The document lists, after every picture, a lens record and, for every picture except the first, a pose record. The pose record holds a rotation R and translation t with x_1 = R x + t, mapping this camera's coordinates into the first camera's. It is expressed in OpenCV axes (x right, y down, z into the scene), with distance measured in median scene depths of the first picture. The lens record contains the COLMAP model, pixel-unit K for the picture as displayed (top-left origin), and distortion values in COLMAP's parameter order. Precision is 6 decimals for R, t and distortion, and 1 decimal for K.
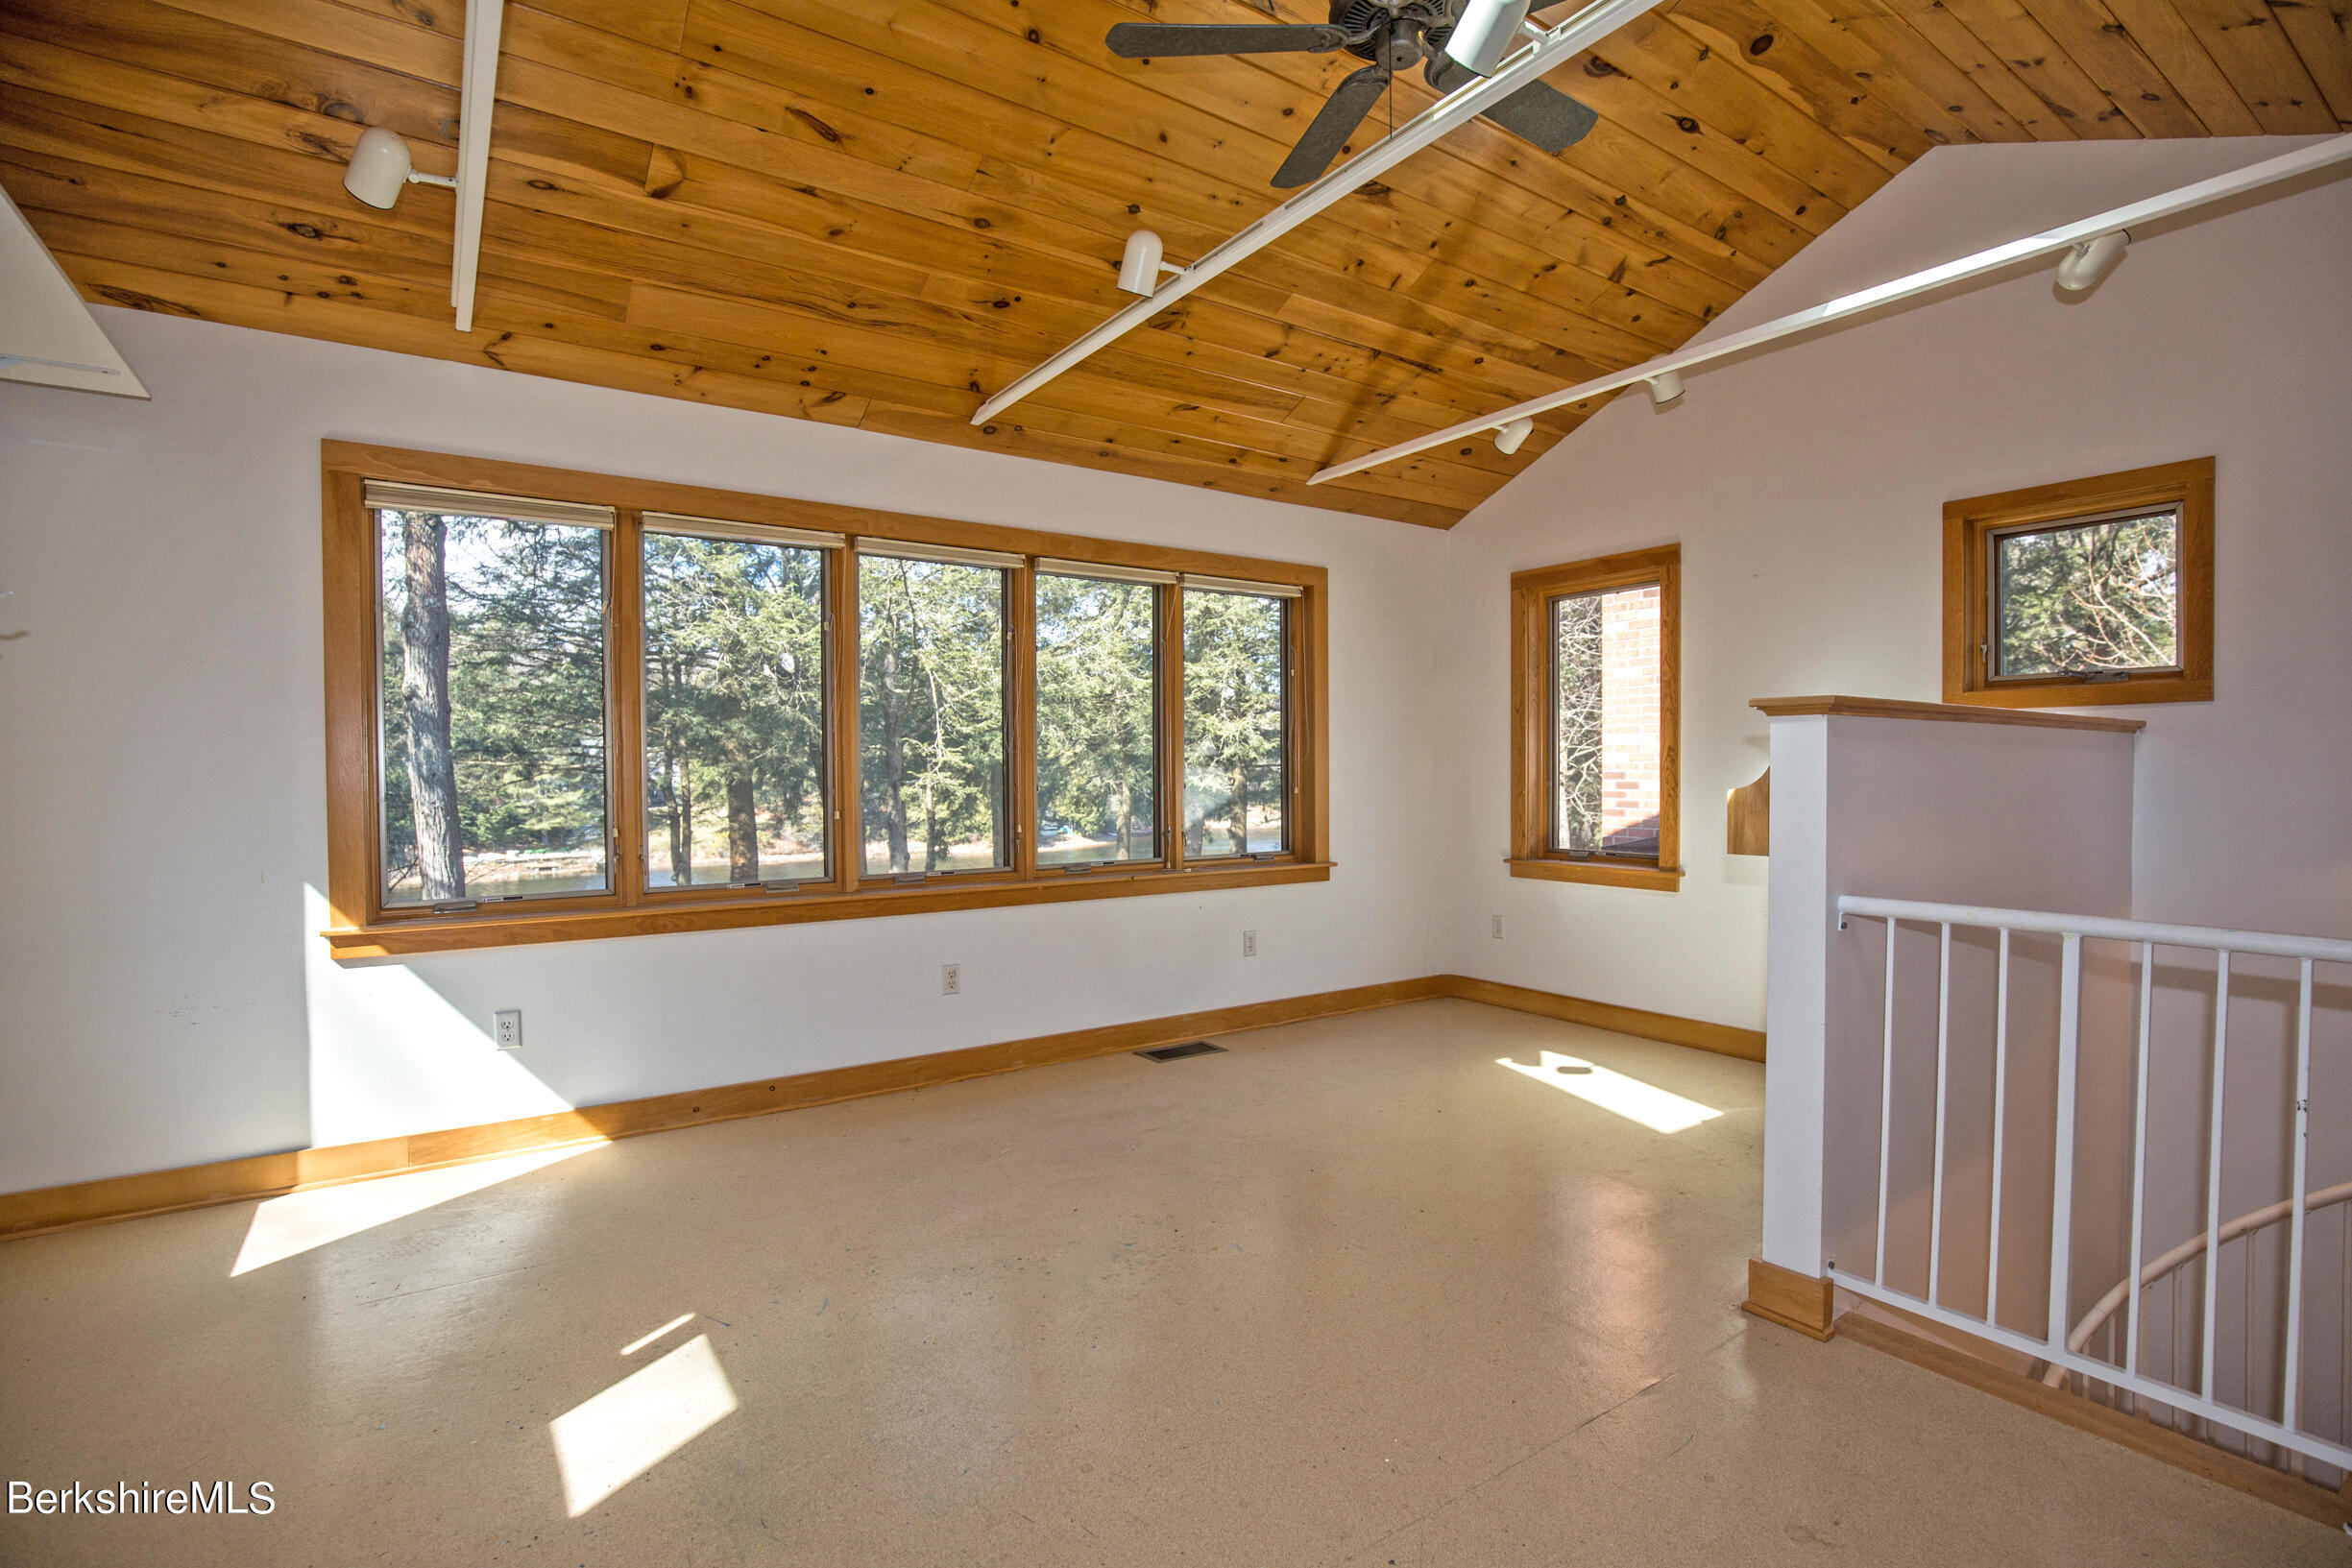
lens RADIAL K [[1105.5, 0, 1188.6], [0, 1105.5, 788.1], [0, 0, 1]] dist [-0.035437, -0.000084]
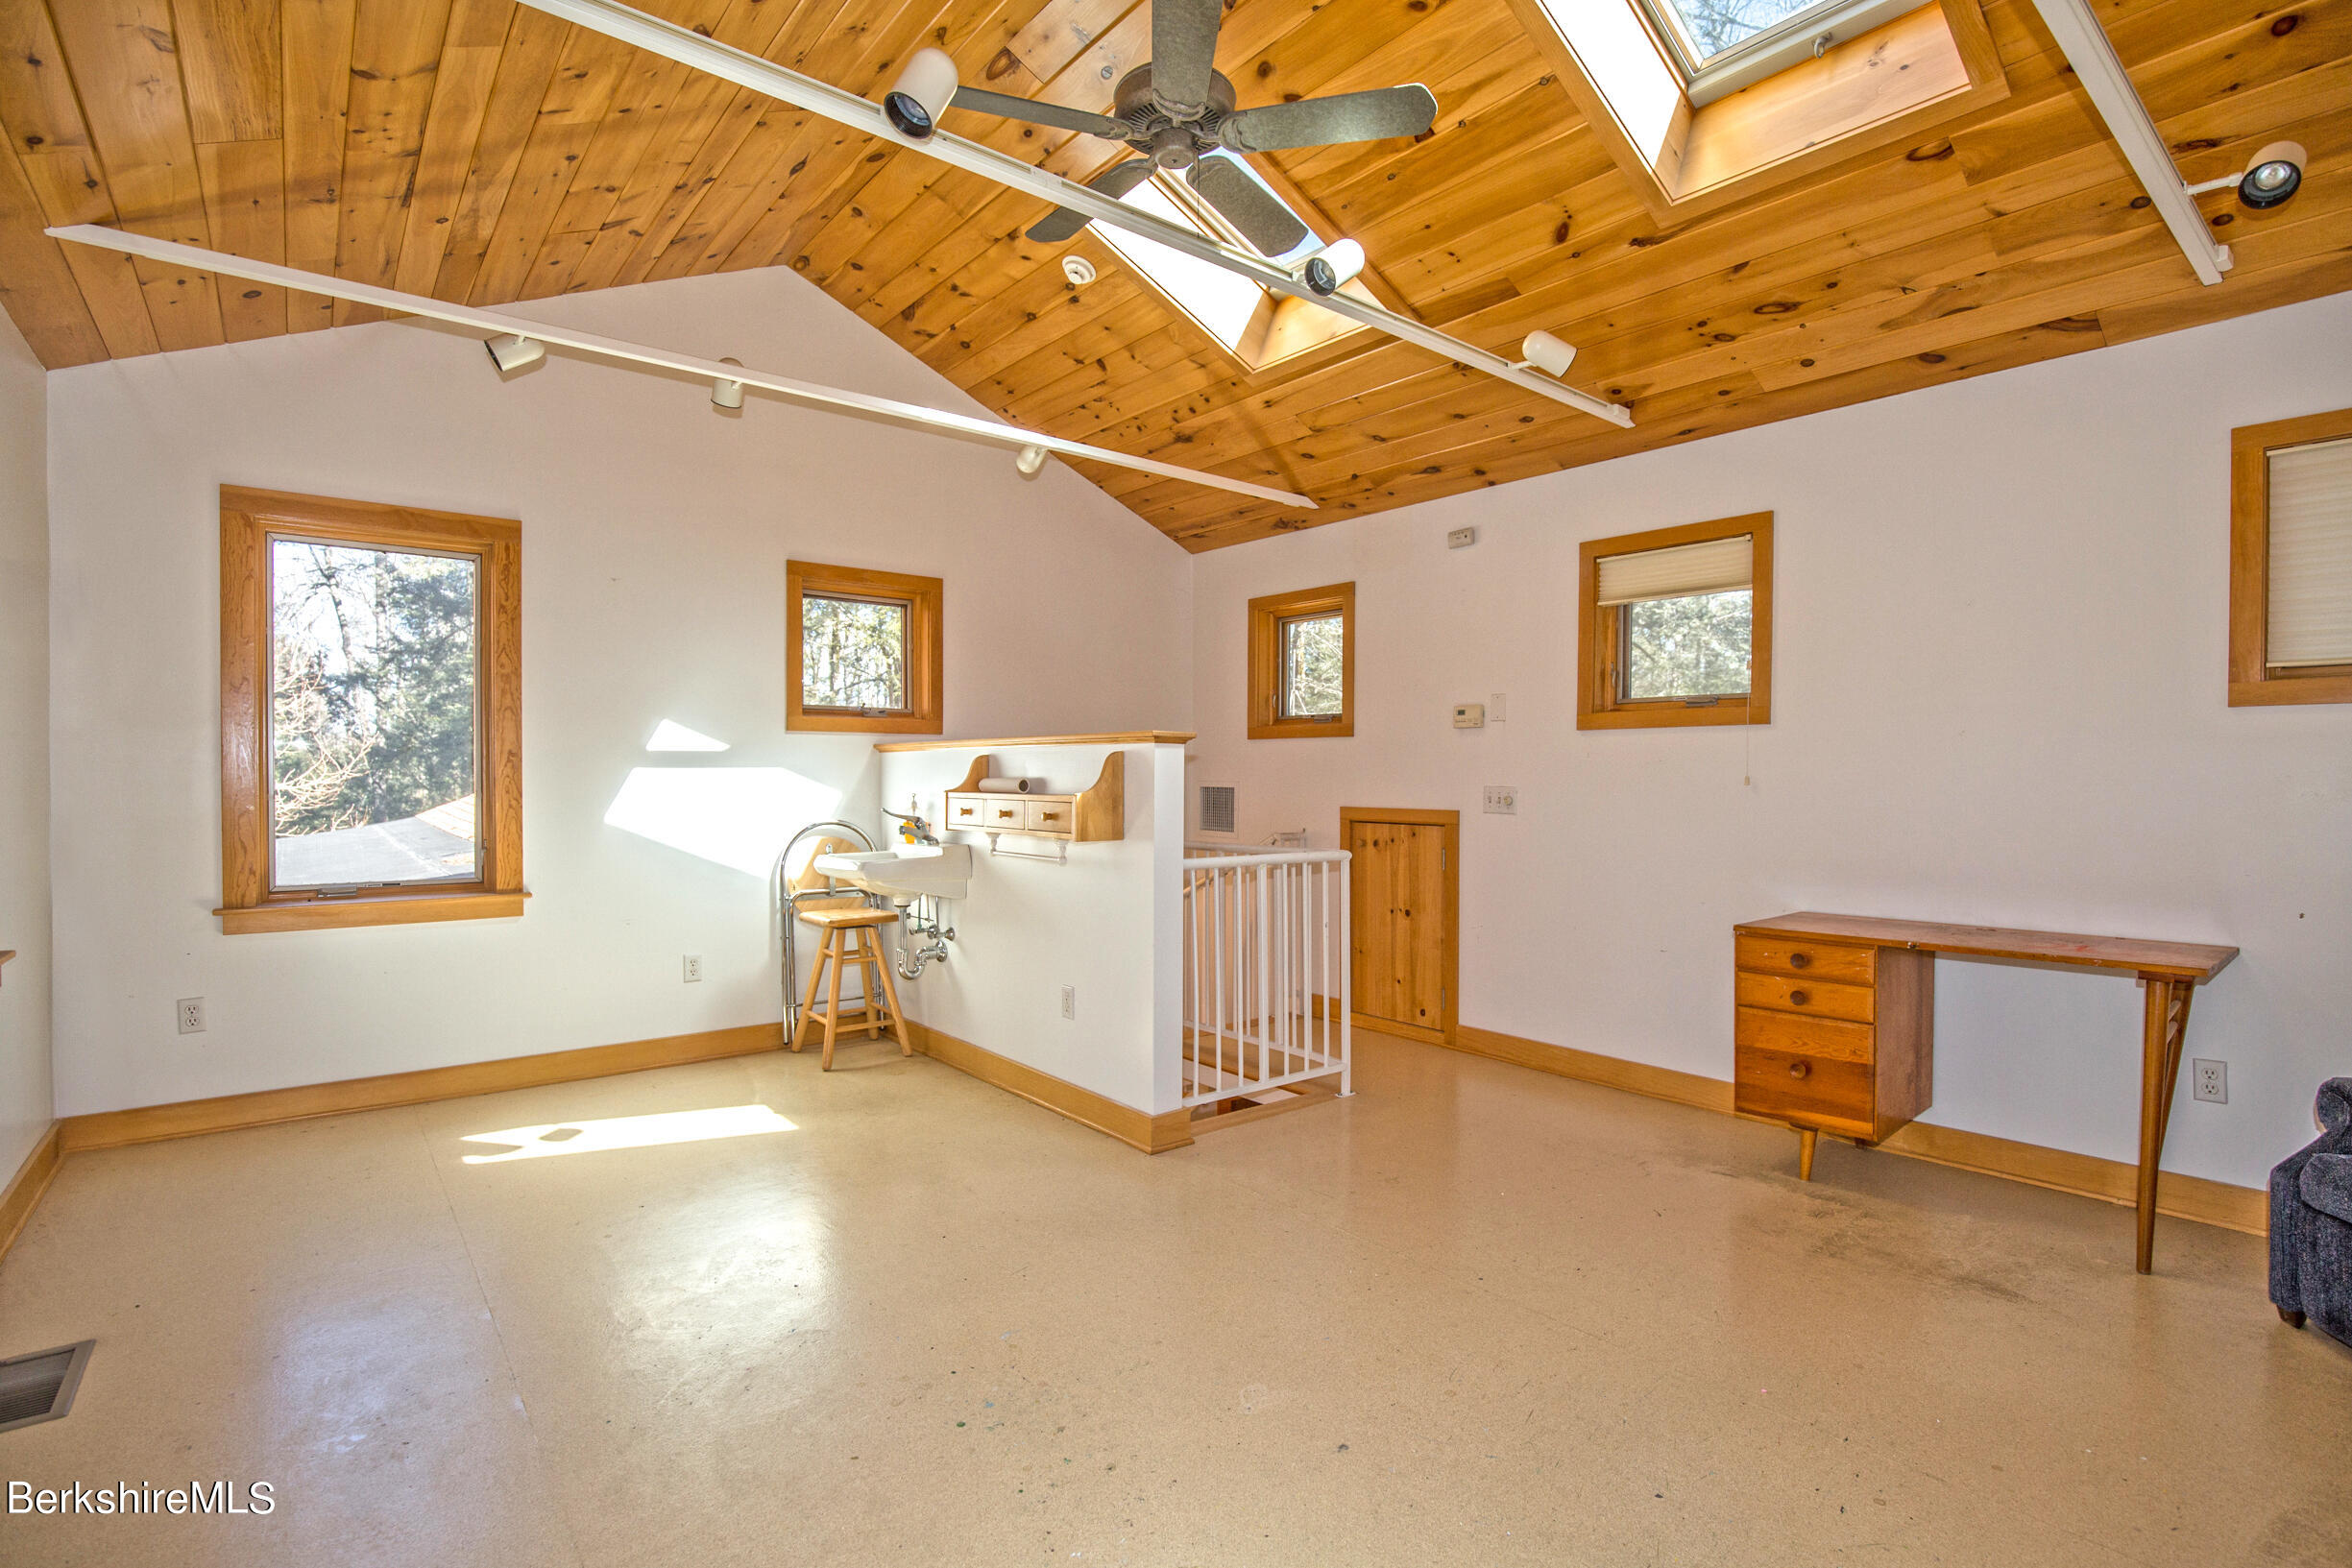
lens RADIAL K [[1105.5, 0, 1188.6], [0, 1105.5, 788.1], [0, 0, 1]] dist [-0.035437, -0.000084]
pose [[-0.082423, -0.005968, 0.996580, -0.580297], [0.013920, 0.999878, 0.007139, -0.008443], [-0.996500, 0.014461, -0.082330, 0.655857]]
